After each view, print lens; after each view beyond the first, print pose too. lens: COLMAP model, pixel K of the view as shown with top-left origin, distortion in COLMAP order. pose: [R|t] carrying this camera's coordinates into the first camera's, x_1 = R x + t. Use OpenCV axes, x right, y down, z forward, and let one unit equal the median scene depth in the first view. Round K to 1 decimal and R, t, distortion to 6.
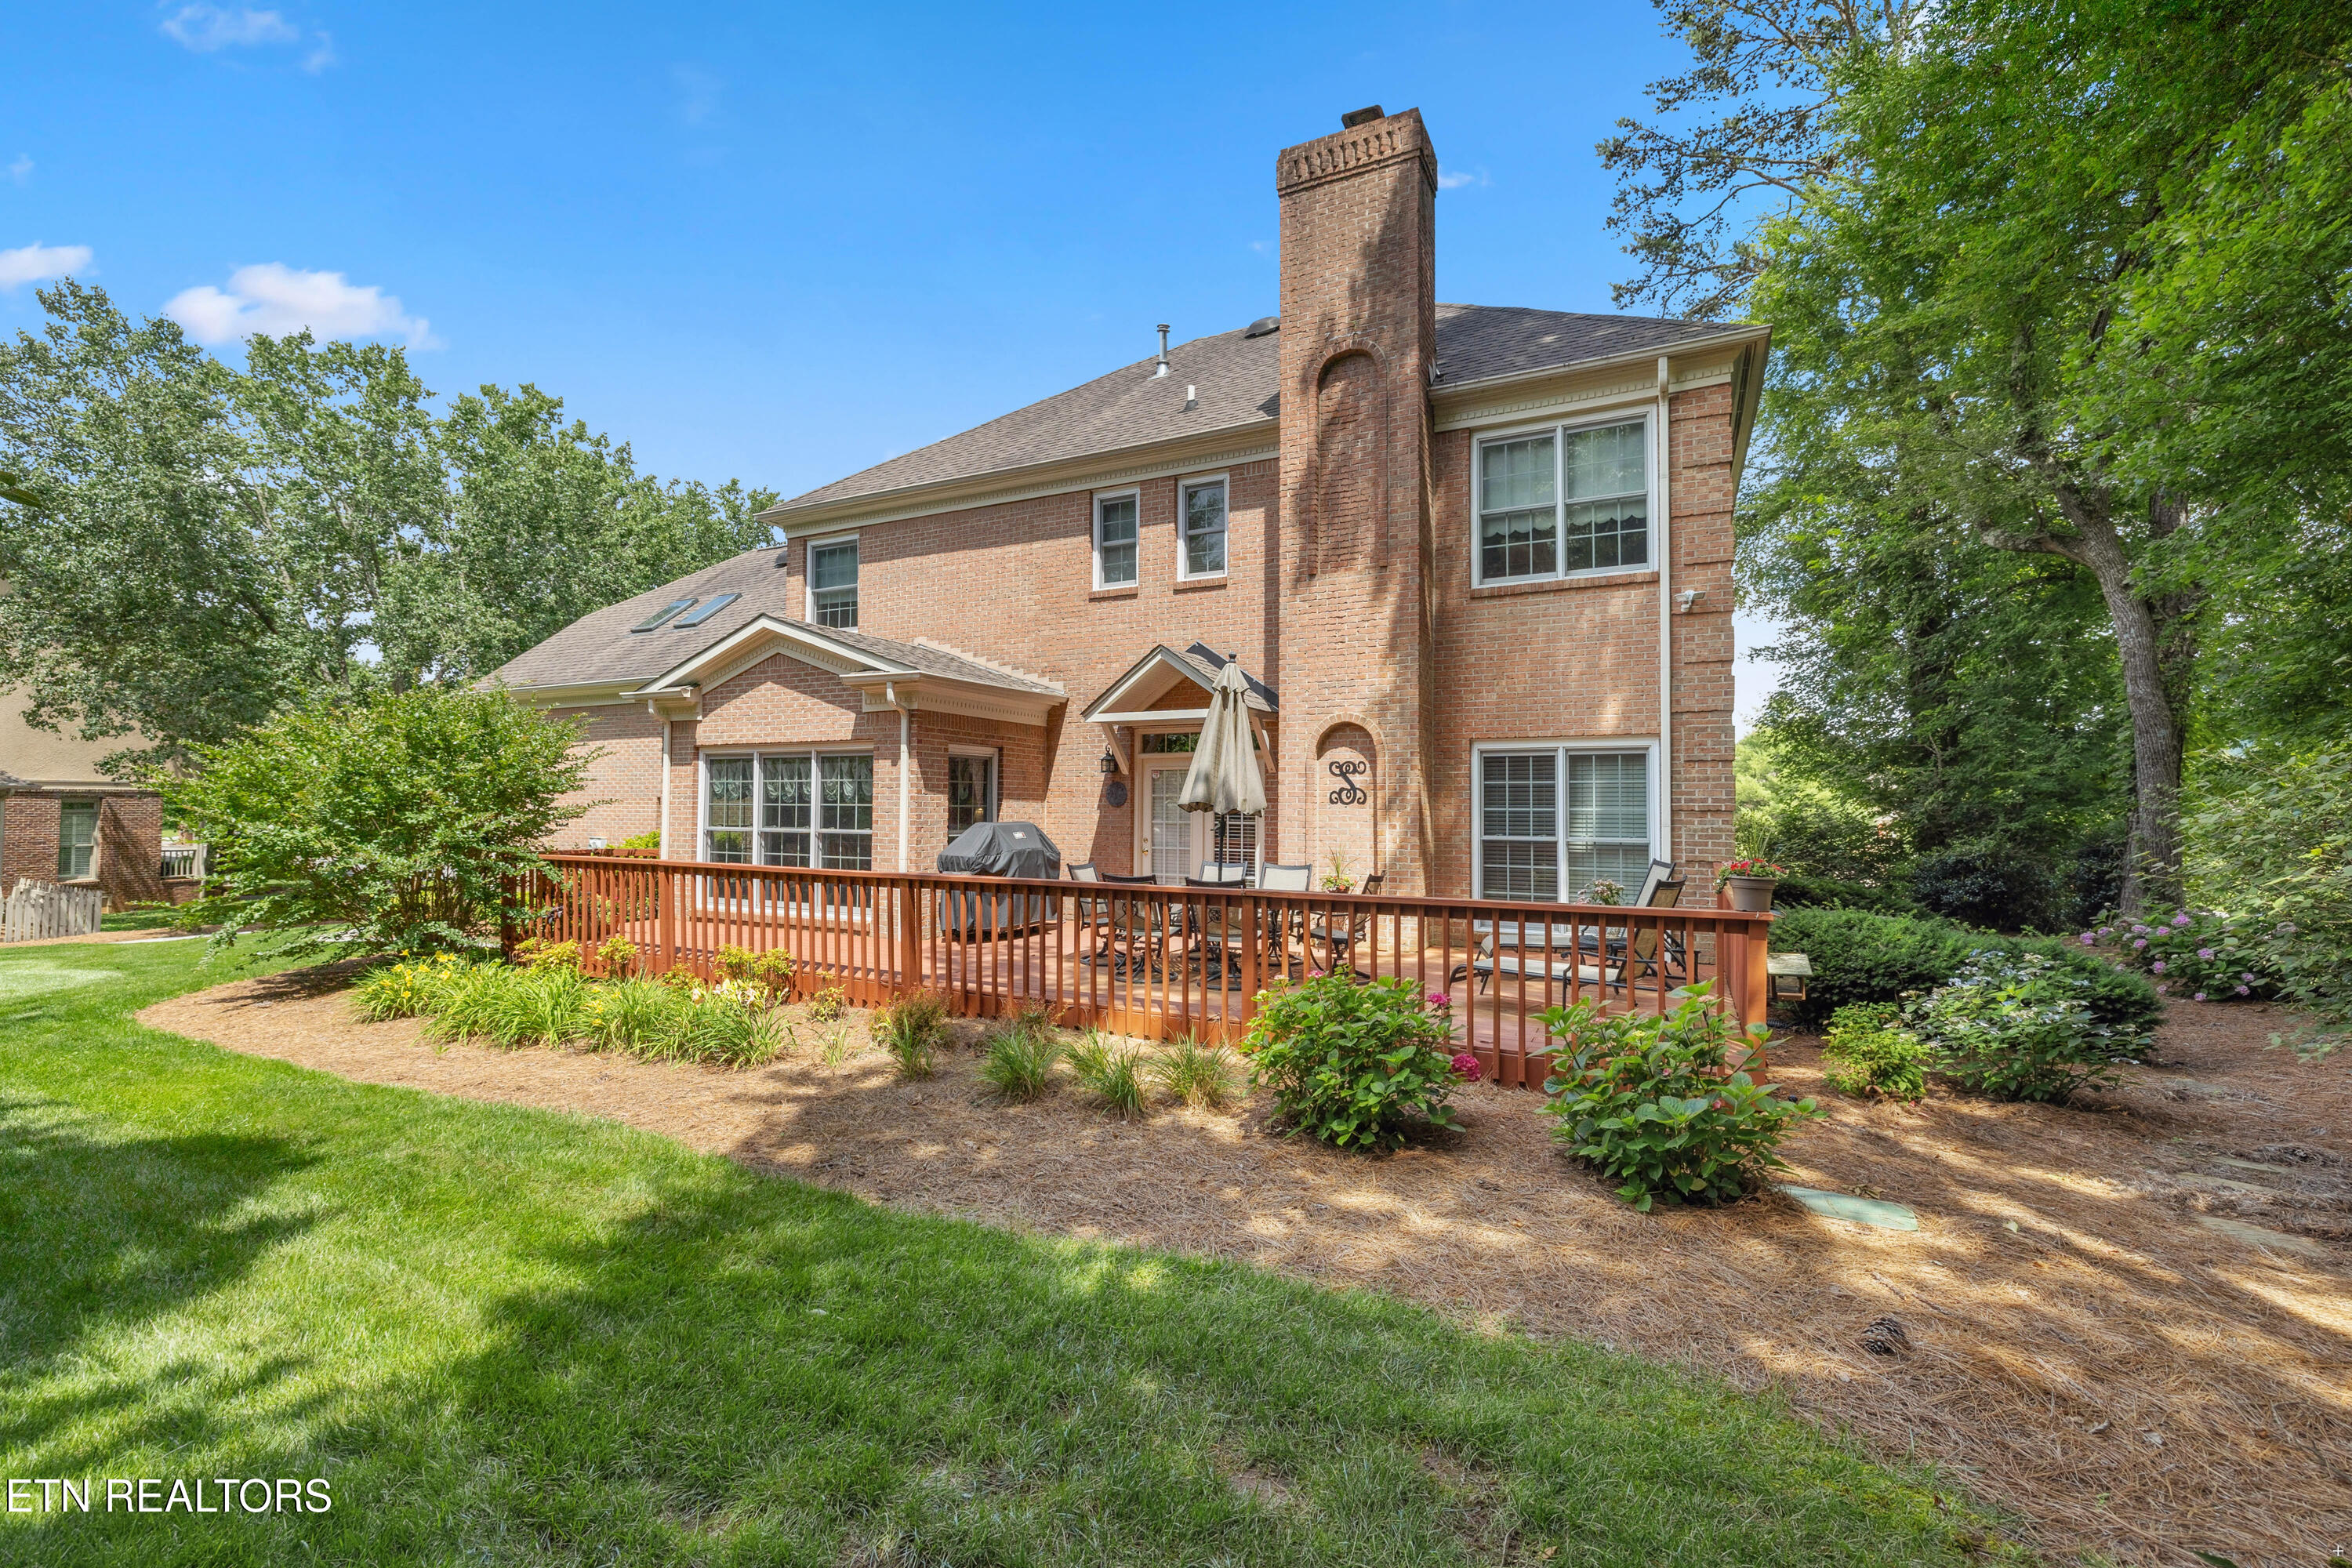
lens RADIAL K [[1020.4, 0, 1176.0], [0, 1020.4, 784.0], [0, 0, 1]] dist [0.016030, -0.000029]
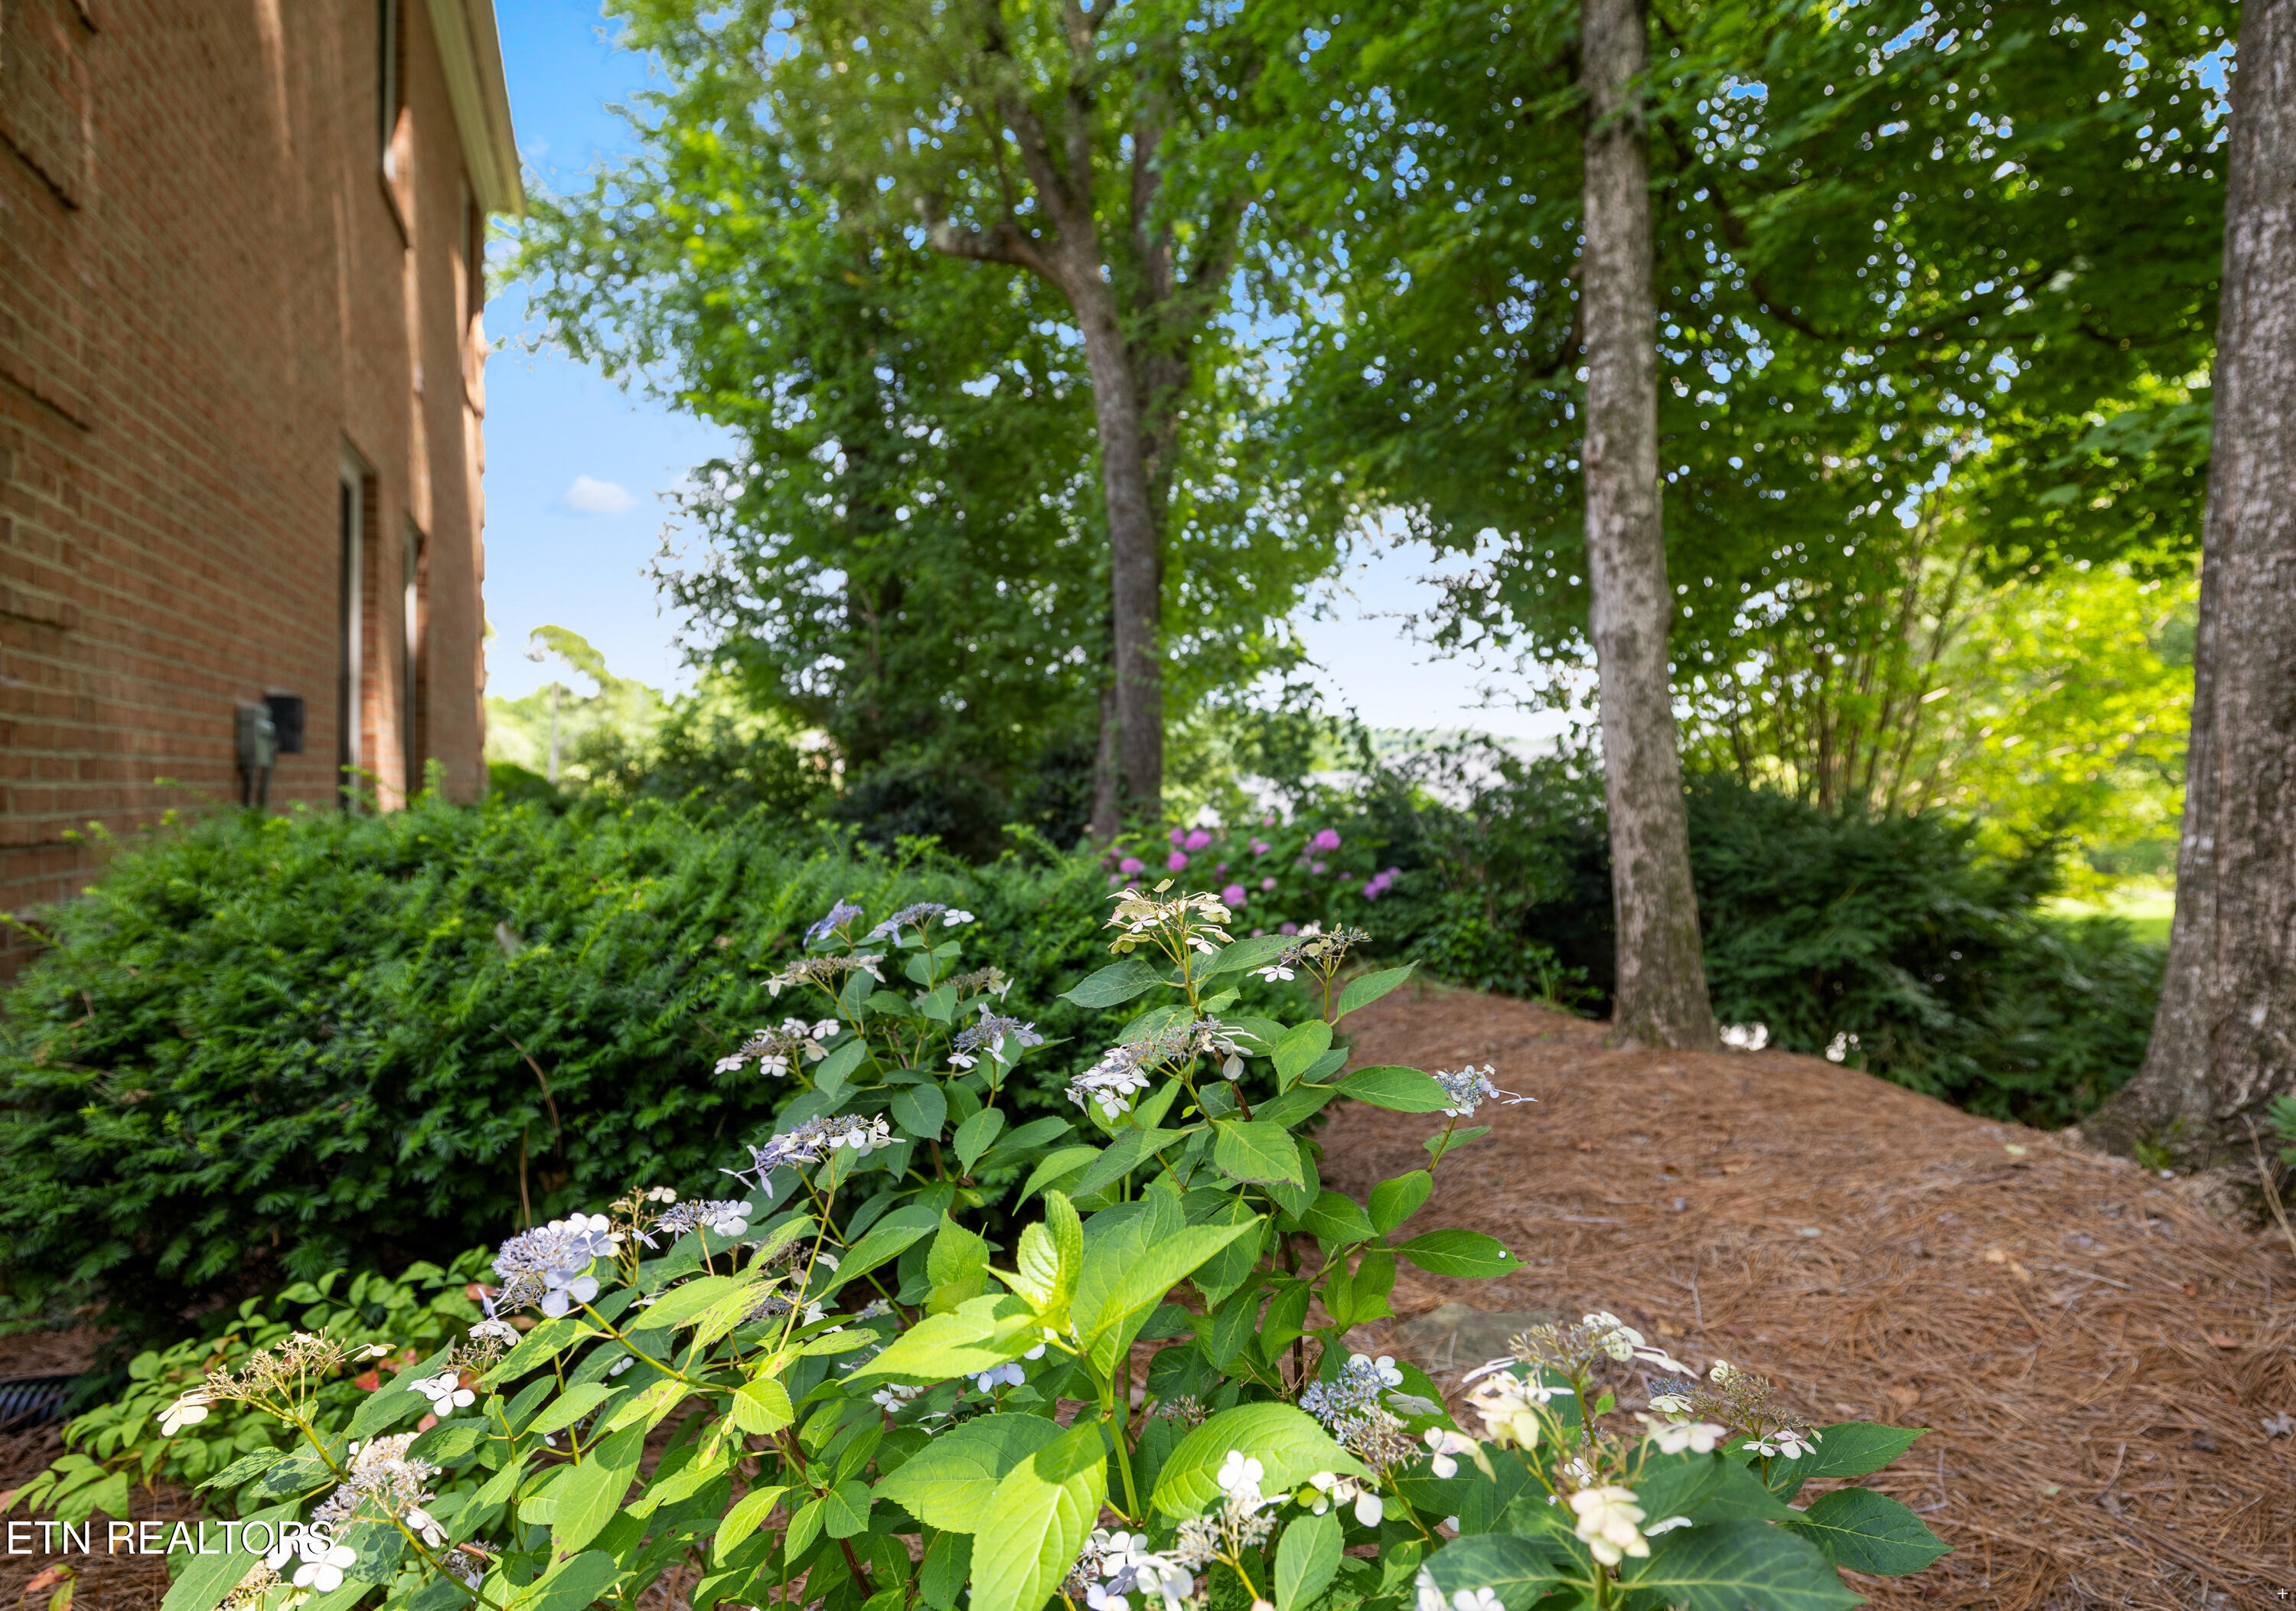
lens RADIAL K [[1242.1, 0, 1148.0], [0, 1242.1, 805.5], [0, 0, 1]] dist [-0.000182, -0.000016]
pose [[0.672347, -0.014312, 0.740098, 0.590452], [-0.011802, 0.999479, 0.030050, 0.122118], [-0.740142, -0.028938, 0.671828, 0.737975]]
